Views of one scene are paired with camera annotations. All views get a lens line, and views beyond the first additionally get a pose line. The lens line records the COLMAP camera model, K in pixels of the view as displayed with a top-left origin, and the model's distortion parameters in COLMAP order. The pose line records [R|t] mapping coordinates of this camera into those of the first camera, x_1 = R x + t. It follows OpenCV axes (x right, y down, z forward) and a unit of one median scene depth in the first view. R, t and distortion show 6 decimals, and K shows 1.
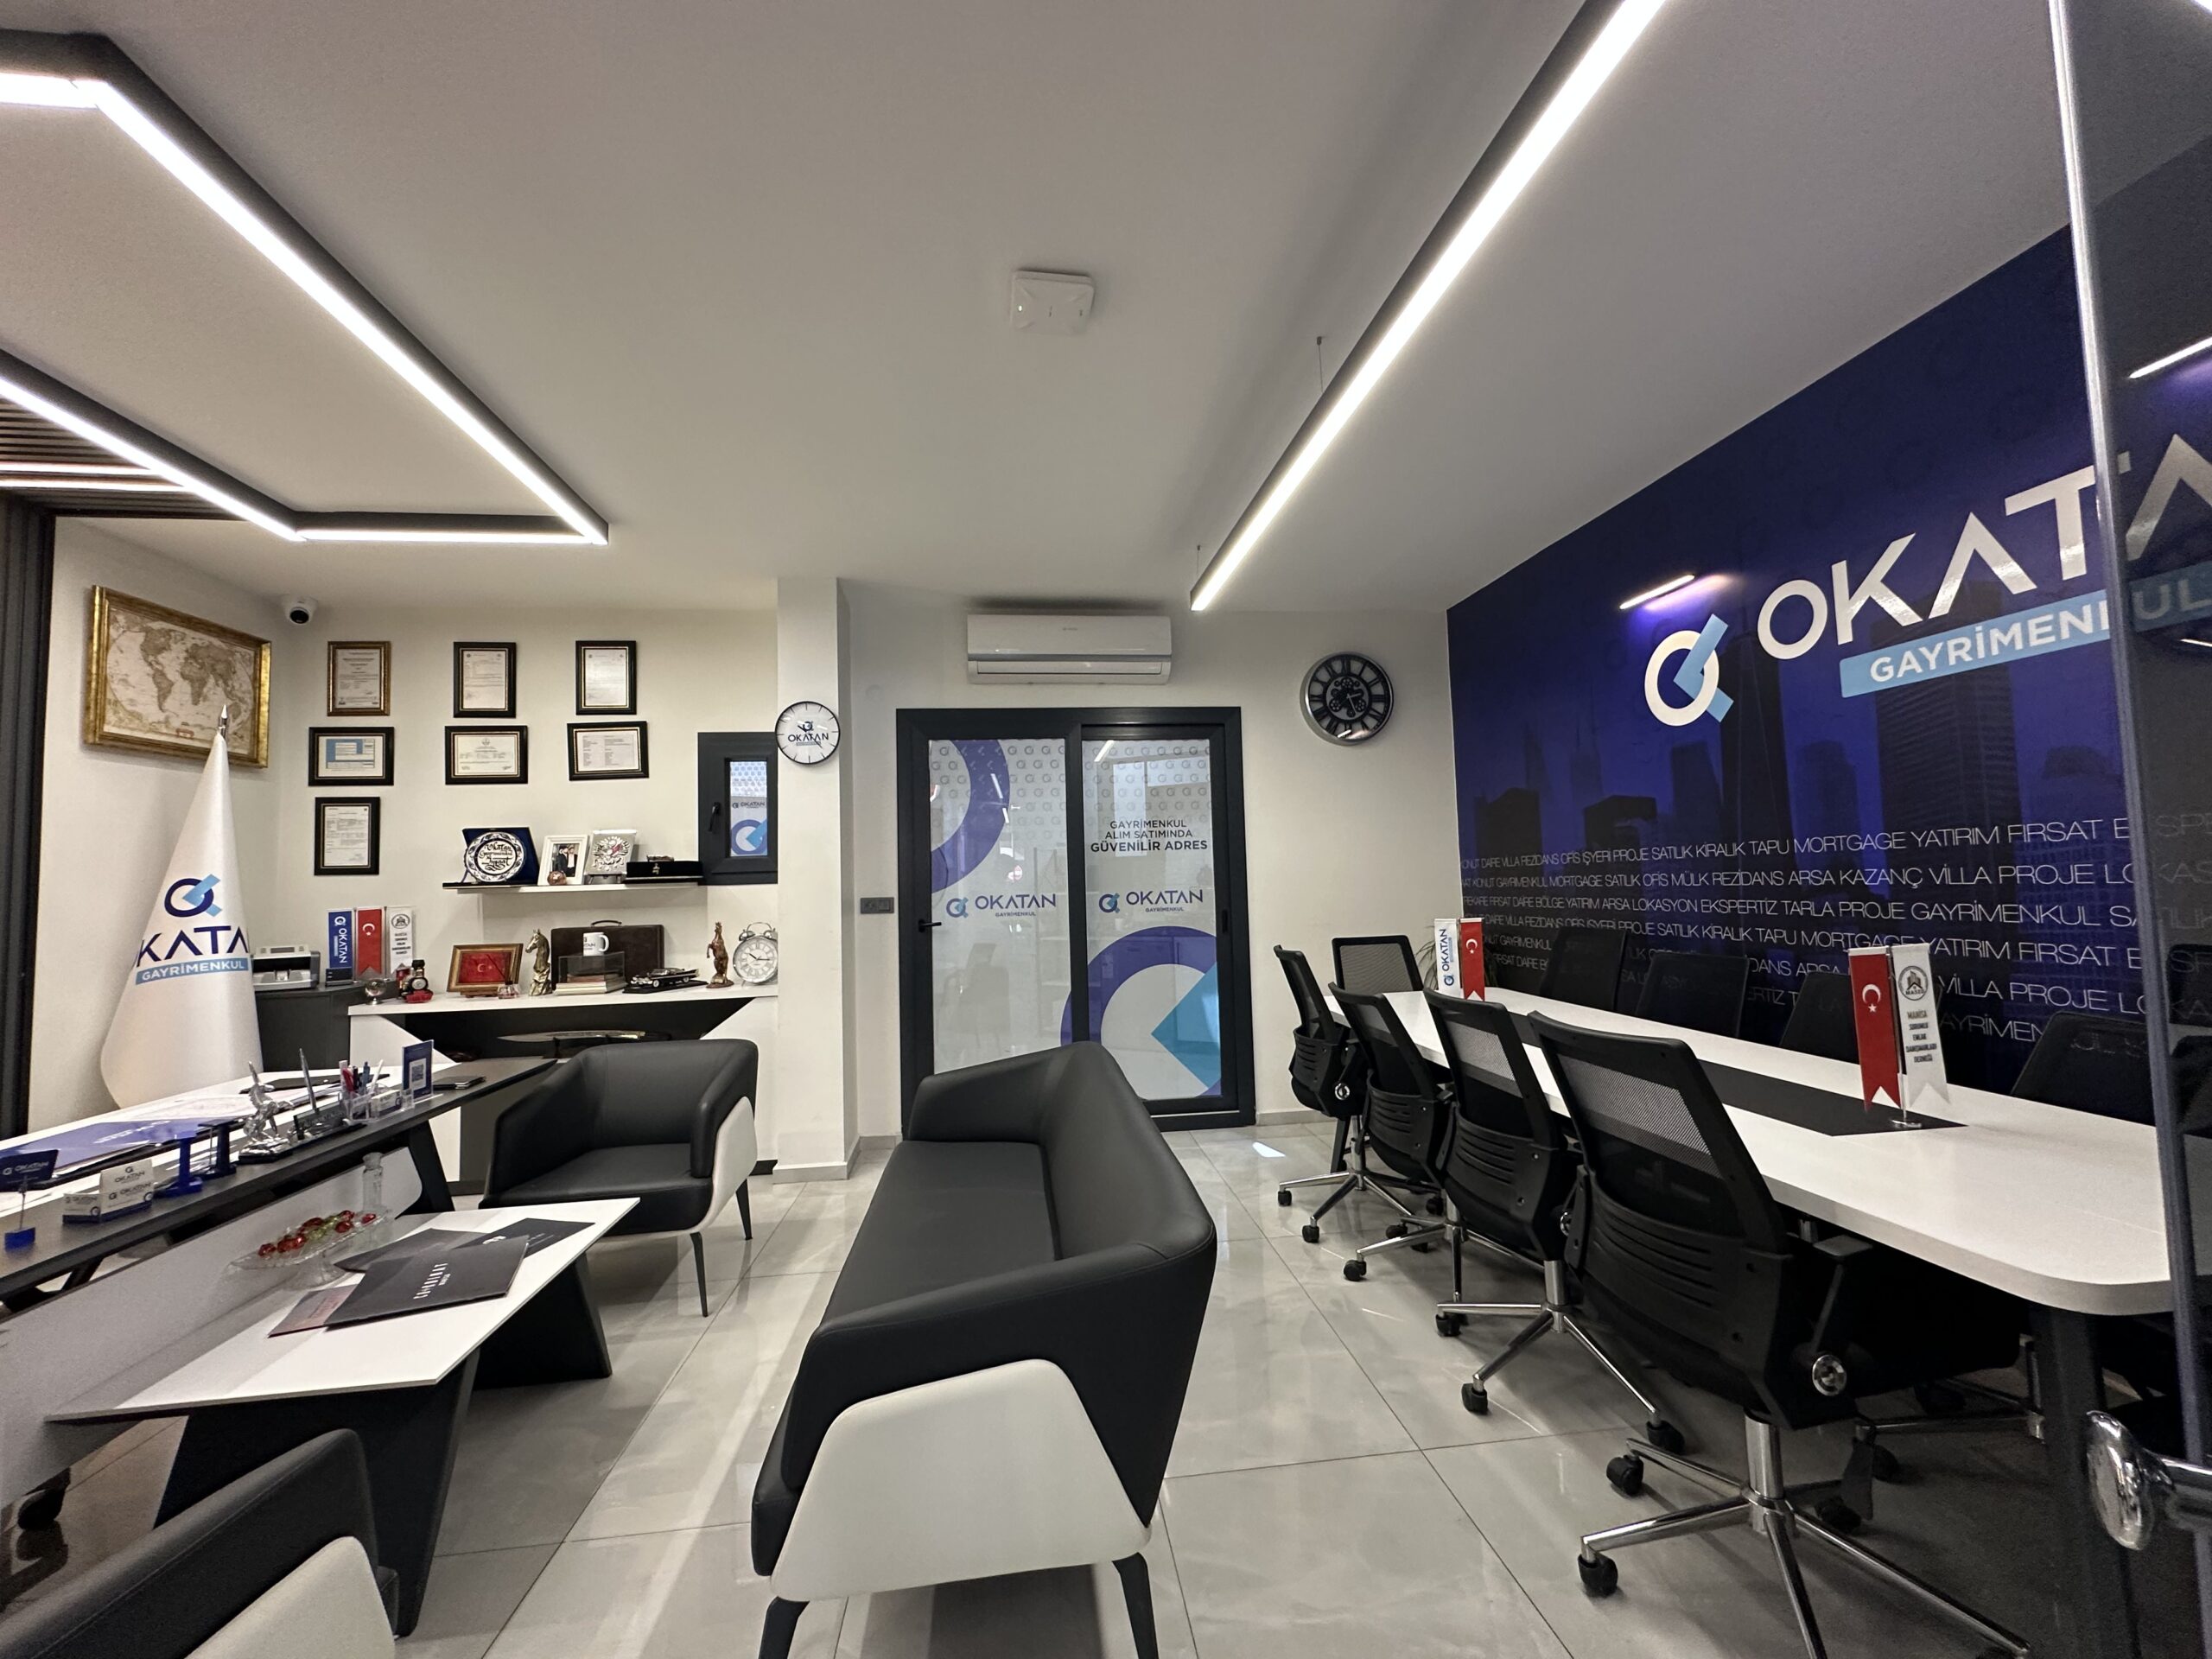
lens RADIAL K [[882.6, 0, 1110.8], [0, 882.6, 826.8], [0, 0, 1]] dist [-0.002465, 0.000360]
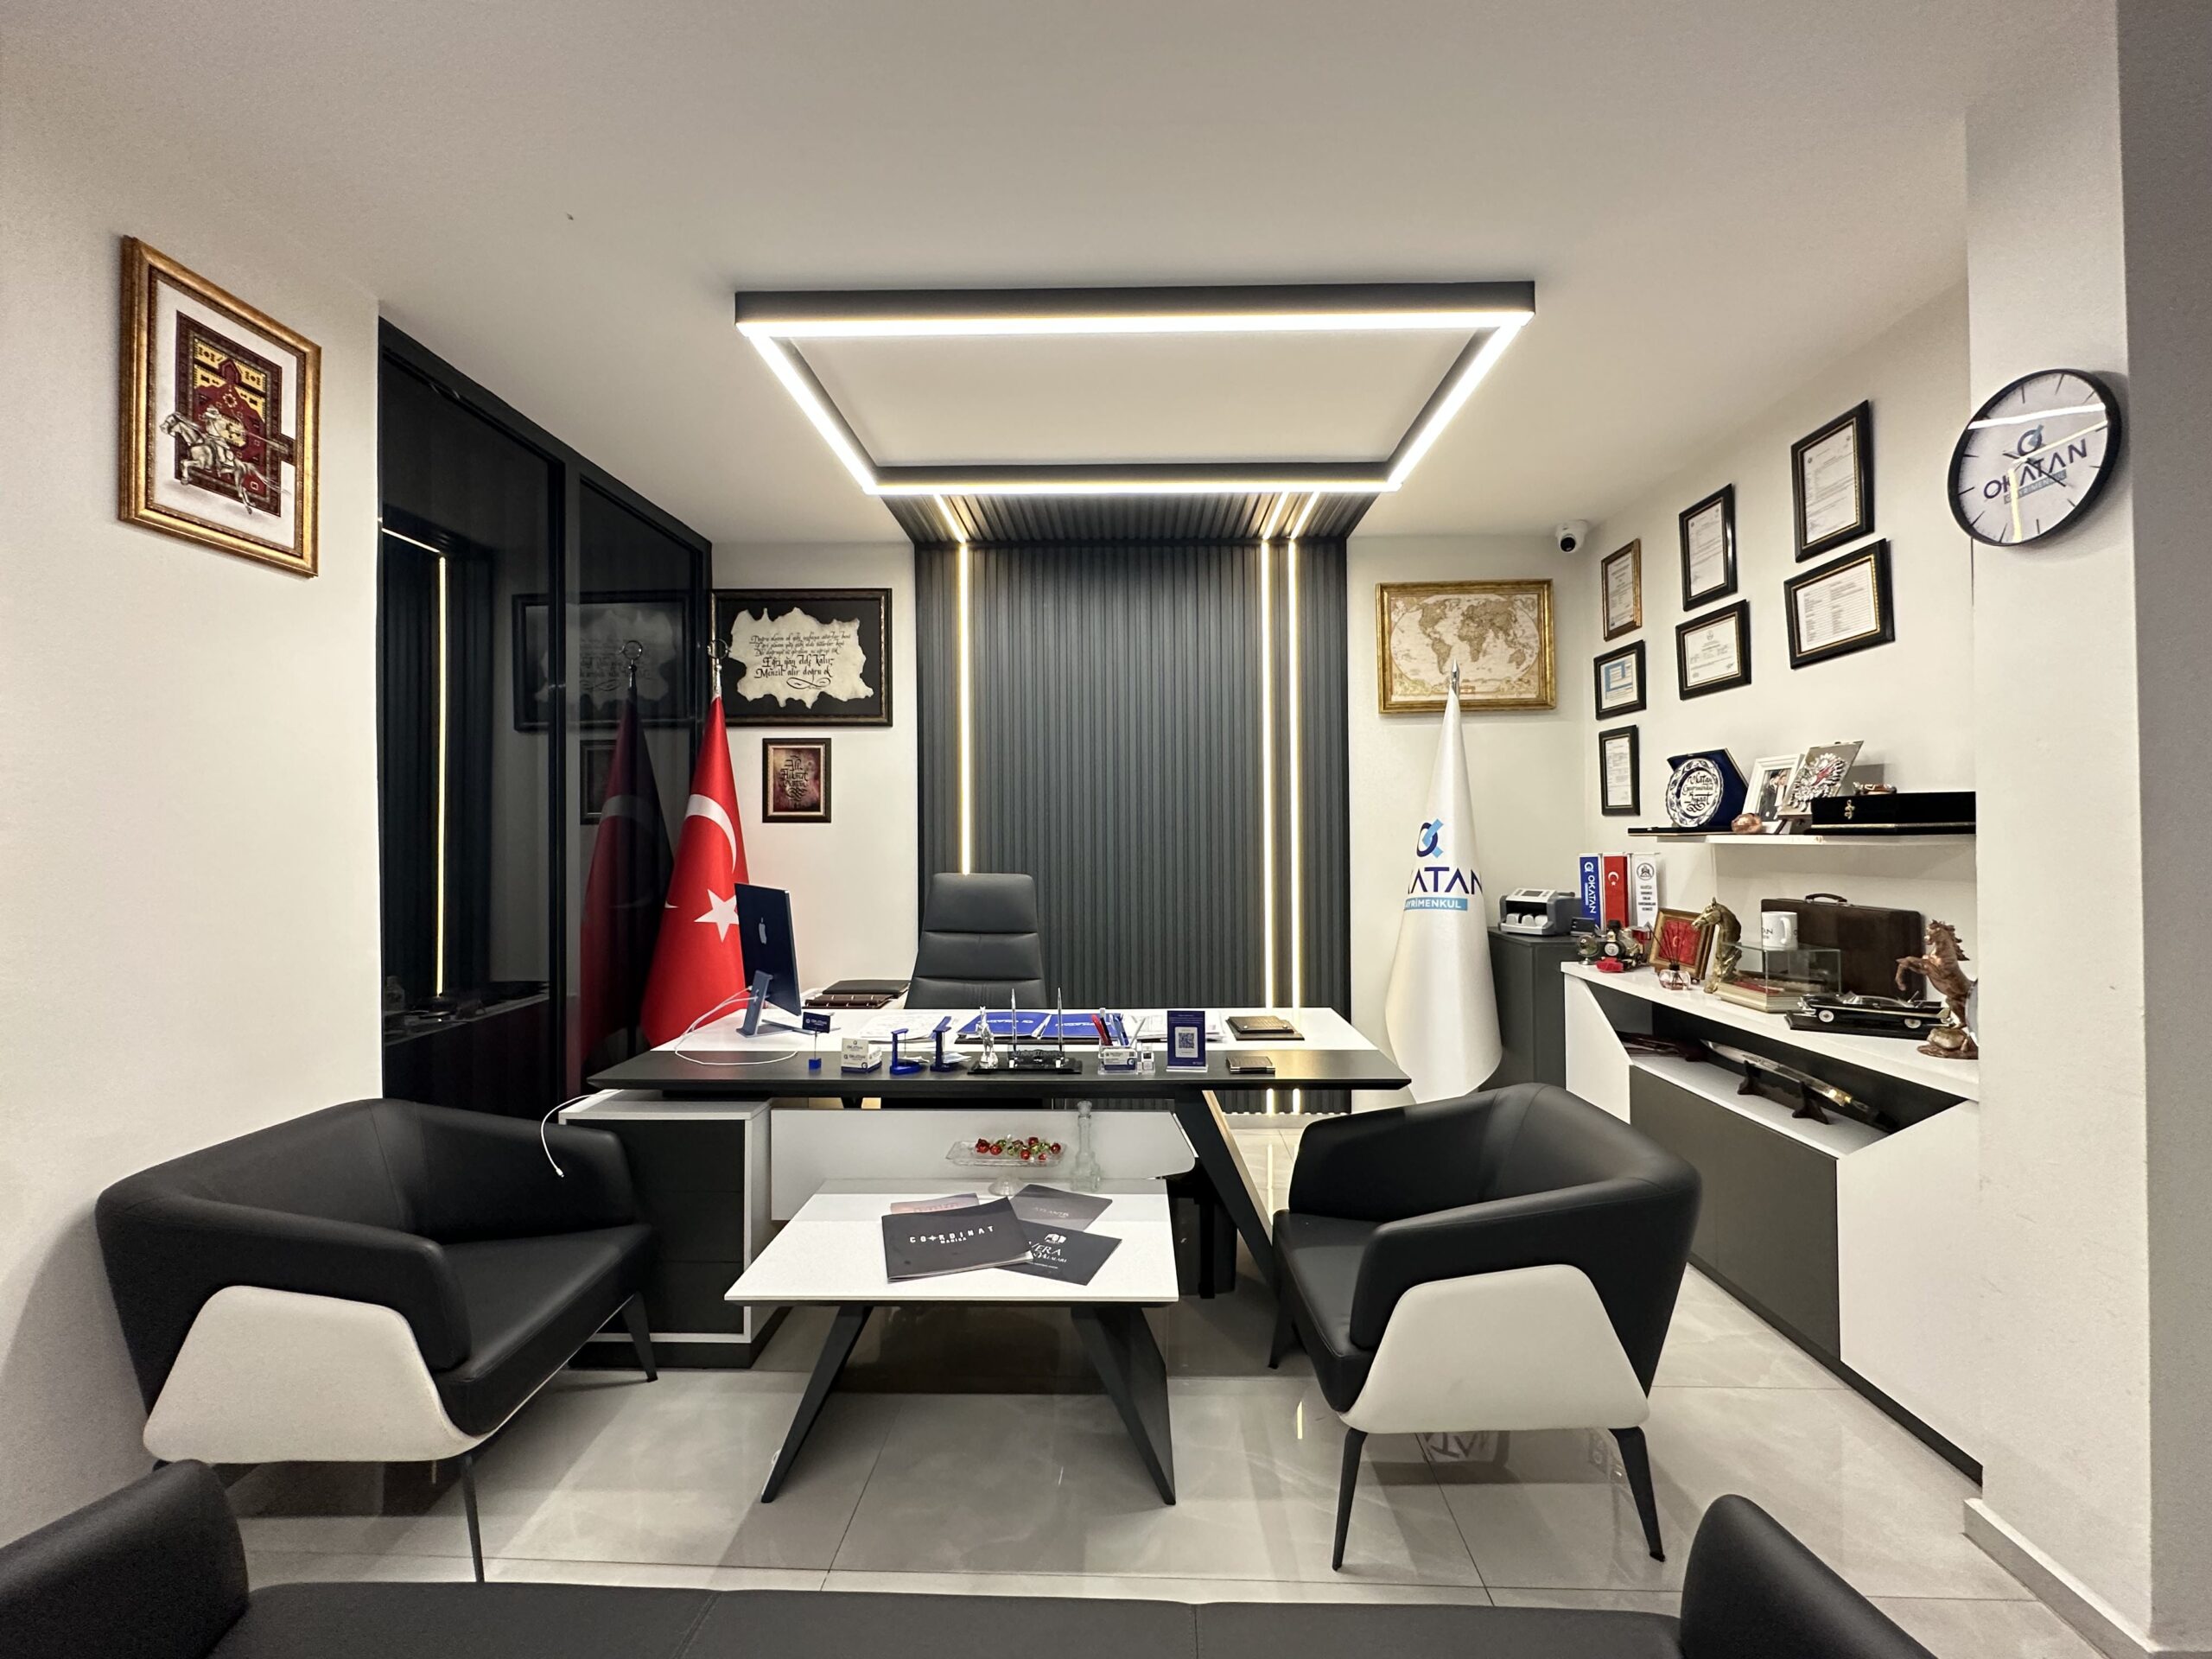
lens RADIAL K [[882.6, 0, 1108.3], [0, 882.6, 824.3], [0, 0, 1]] dist [-0.002465, 0.000360]
pose [[-0.151259, 0.018435, -0.988322, 0.131376], [0.074739, 0.997177, 0.007162, 0.024754], [0.985665, -0.072783, -0.152210, 0.835002]]
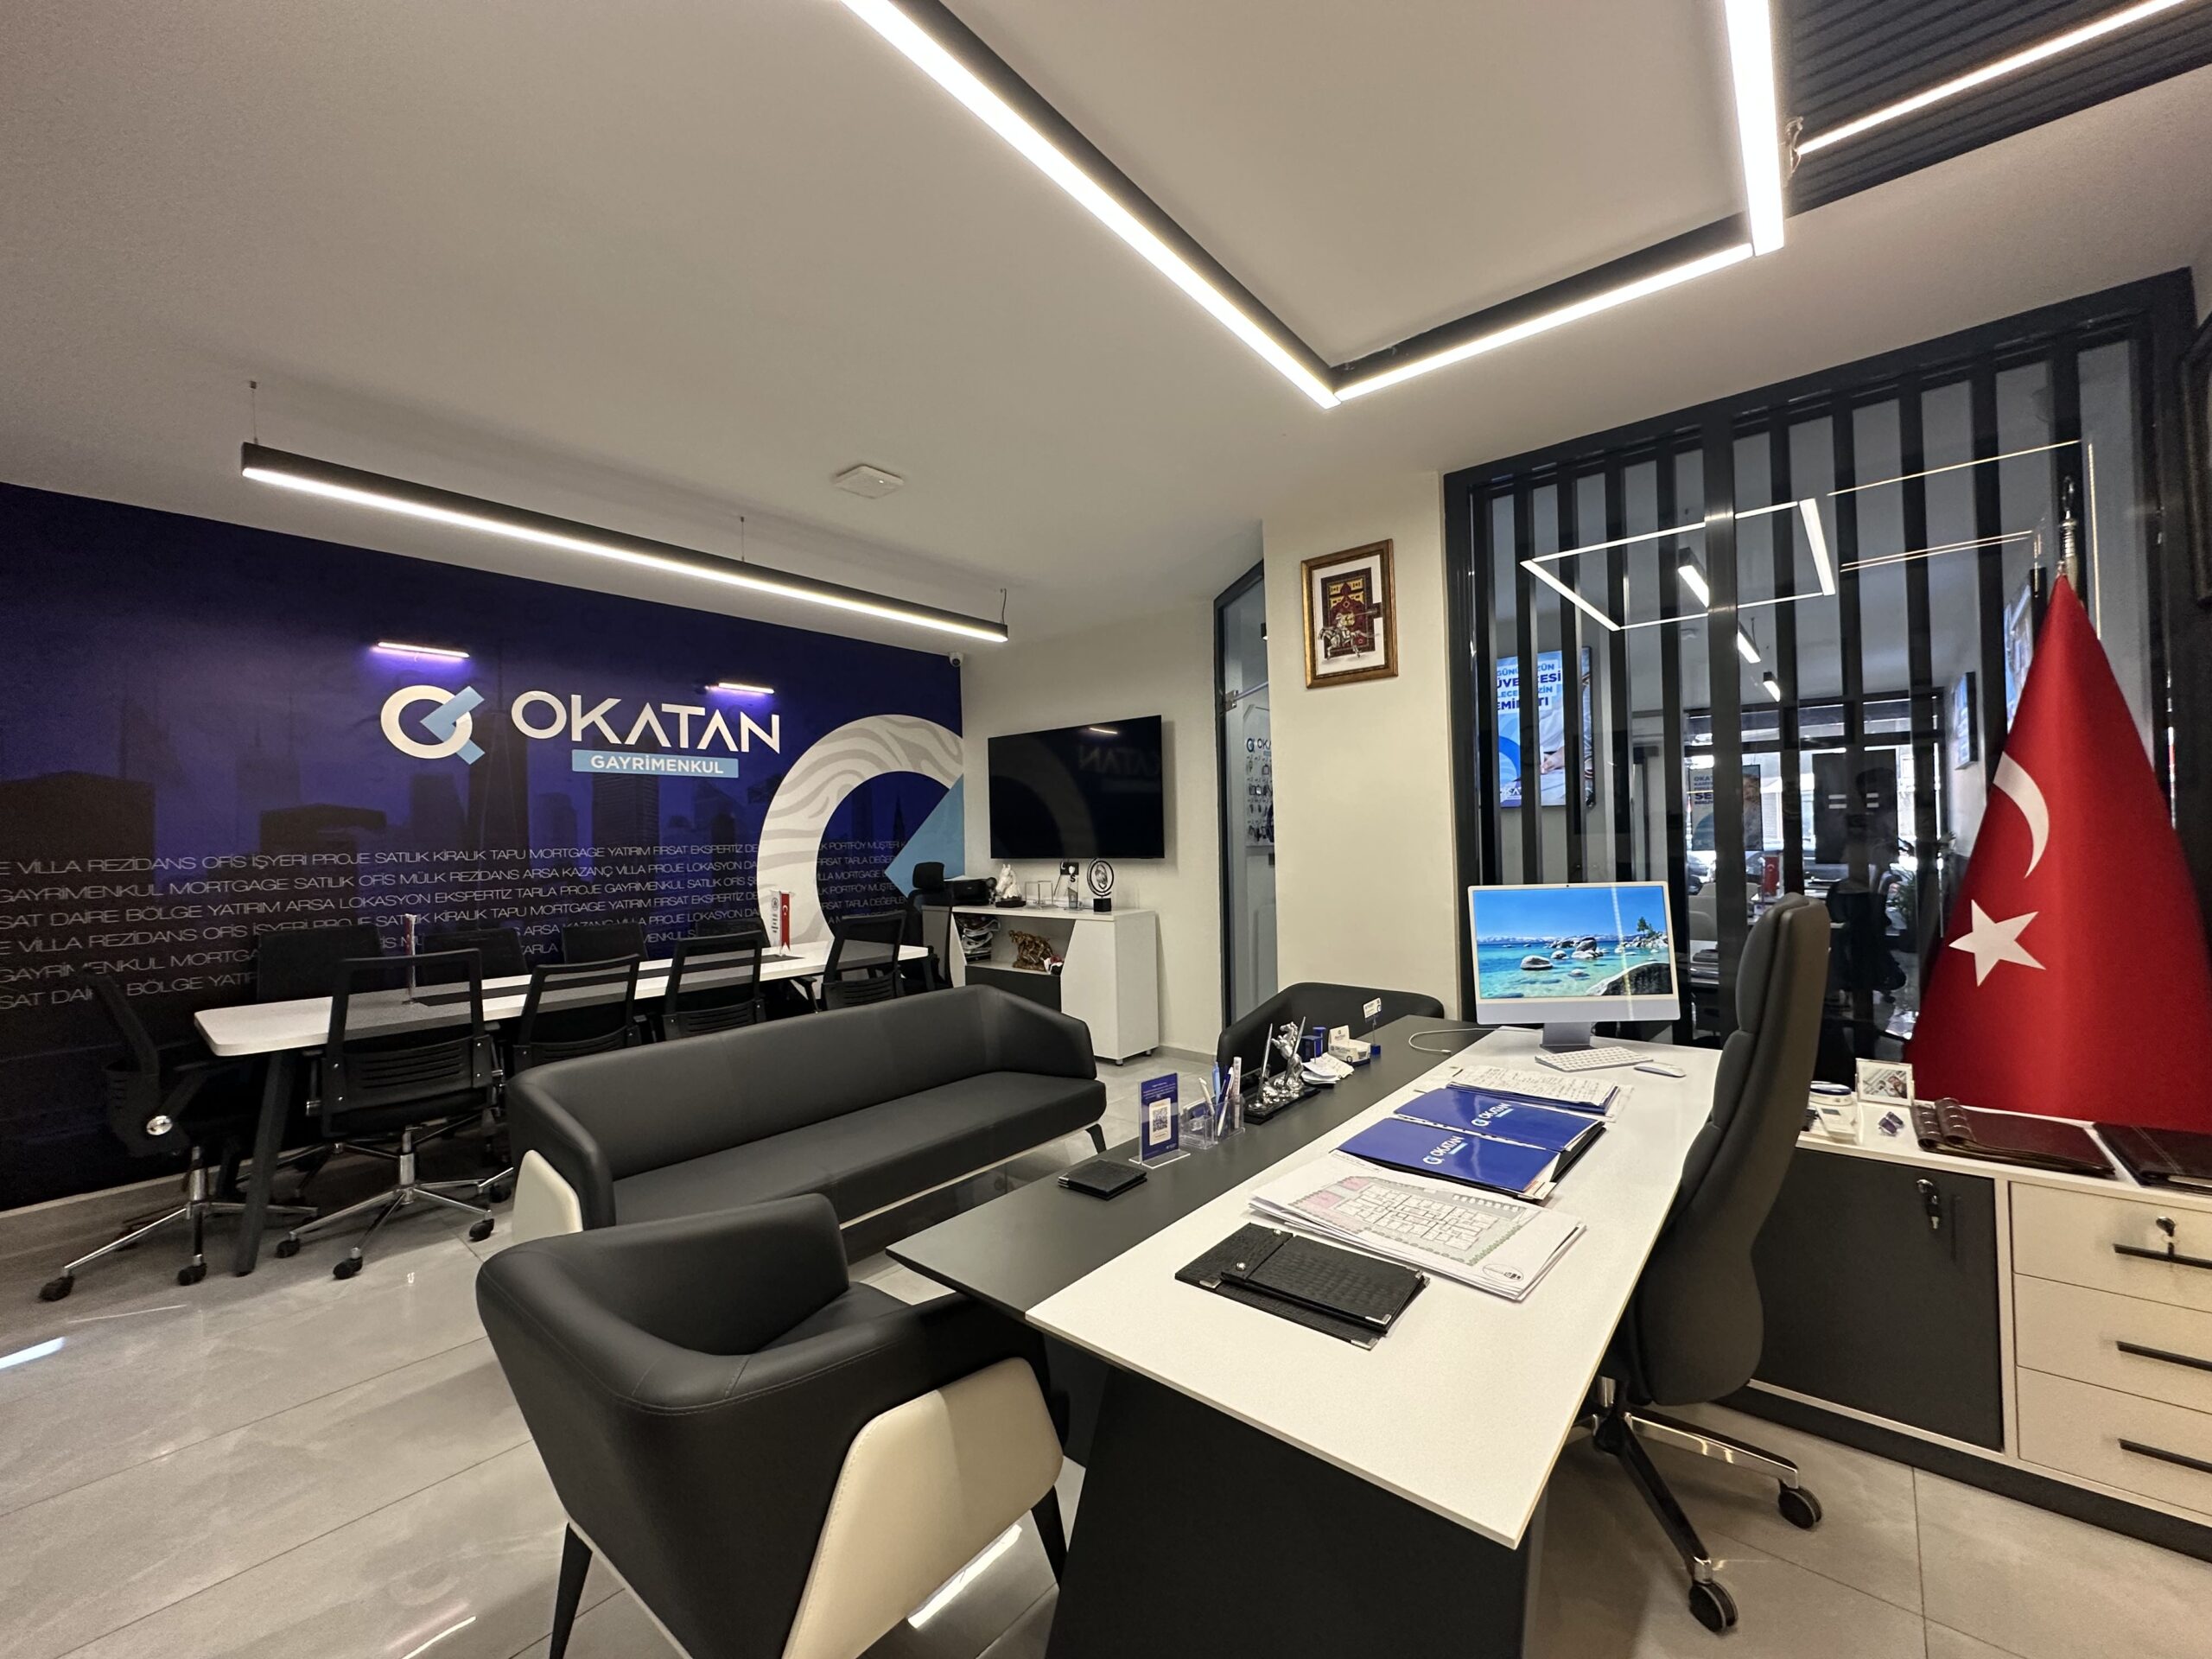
lens RADIAL K [[882.6, 0, 1107.1], [0, 882.6, 826.8], [0, 0, 1]] dist [-0.002465, 0.000360]
pose [[-0.679187, 0.052322, 0.732098, -0.991720], [-0.006554, 0.996984, -0.077332, 0.079851], [-0.733936, -0.057321, -0.676795, 1.173013]]
